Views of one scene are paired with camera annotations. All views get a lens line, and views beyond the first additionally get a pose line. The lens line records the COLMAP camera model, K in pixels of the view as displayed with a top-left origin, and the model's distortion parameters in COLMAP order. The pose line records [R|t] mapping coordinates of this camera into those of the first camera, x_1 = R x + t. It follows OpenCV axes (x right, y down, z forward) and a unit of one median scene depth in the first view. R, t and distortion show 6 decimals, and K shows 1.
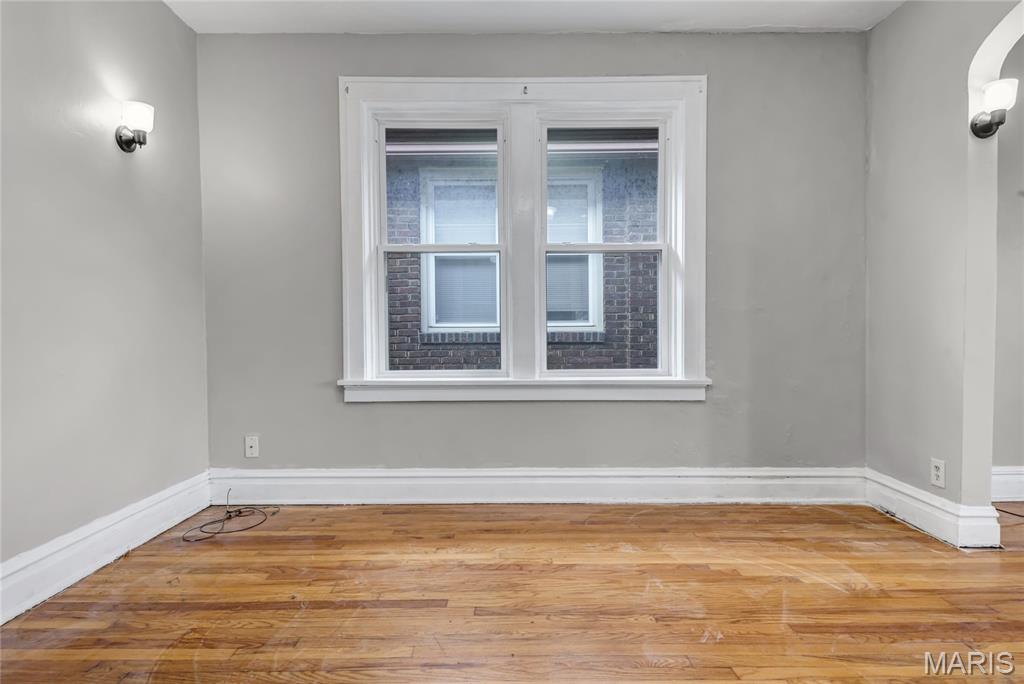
lens RADIAL K [[552.2, 0, 512.0], [0, 552.2, 342.0], [0, 0, 1]] dist [0.002080, 0.000147]
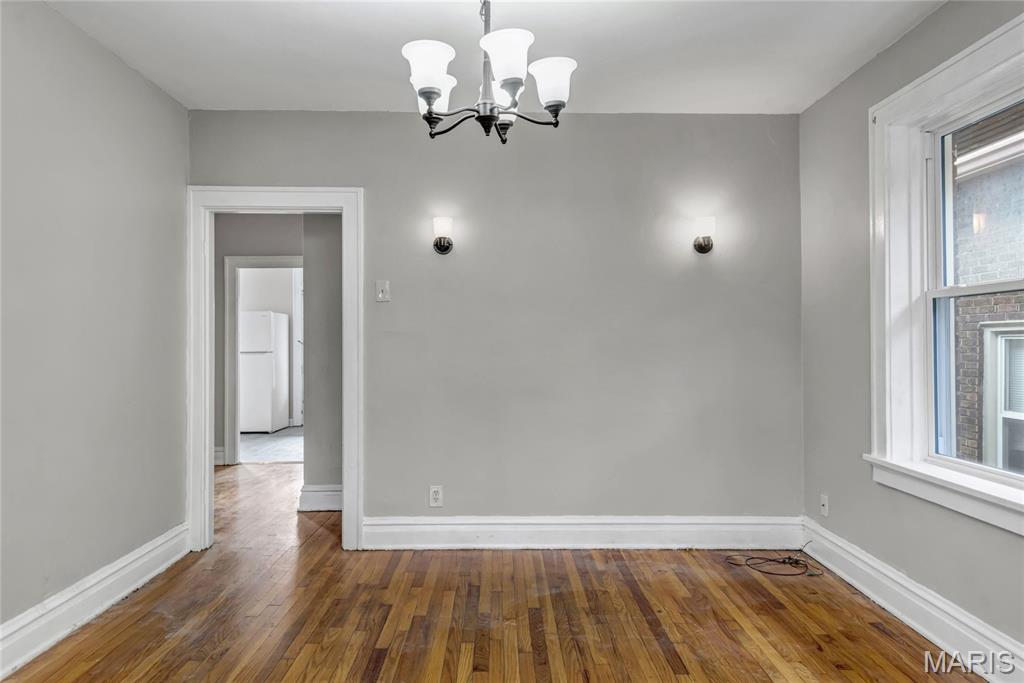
lens RADIAL K [[650.9, 0, 497.1], [0, 650.9, 343.0], [0, 0, 1]] dist [0.061670, 0.000725]
pose [[-0.008272, 0.005980, -0.999948, 0.884645], [-0.009948, 0.999932, 0.006062, -0.127822], [0.999916, 0.009998, -0.008212, 0.496367]]
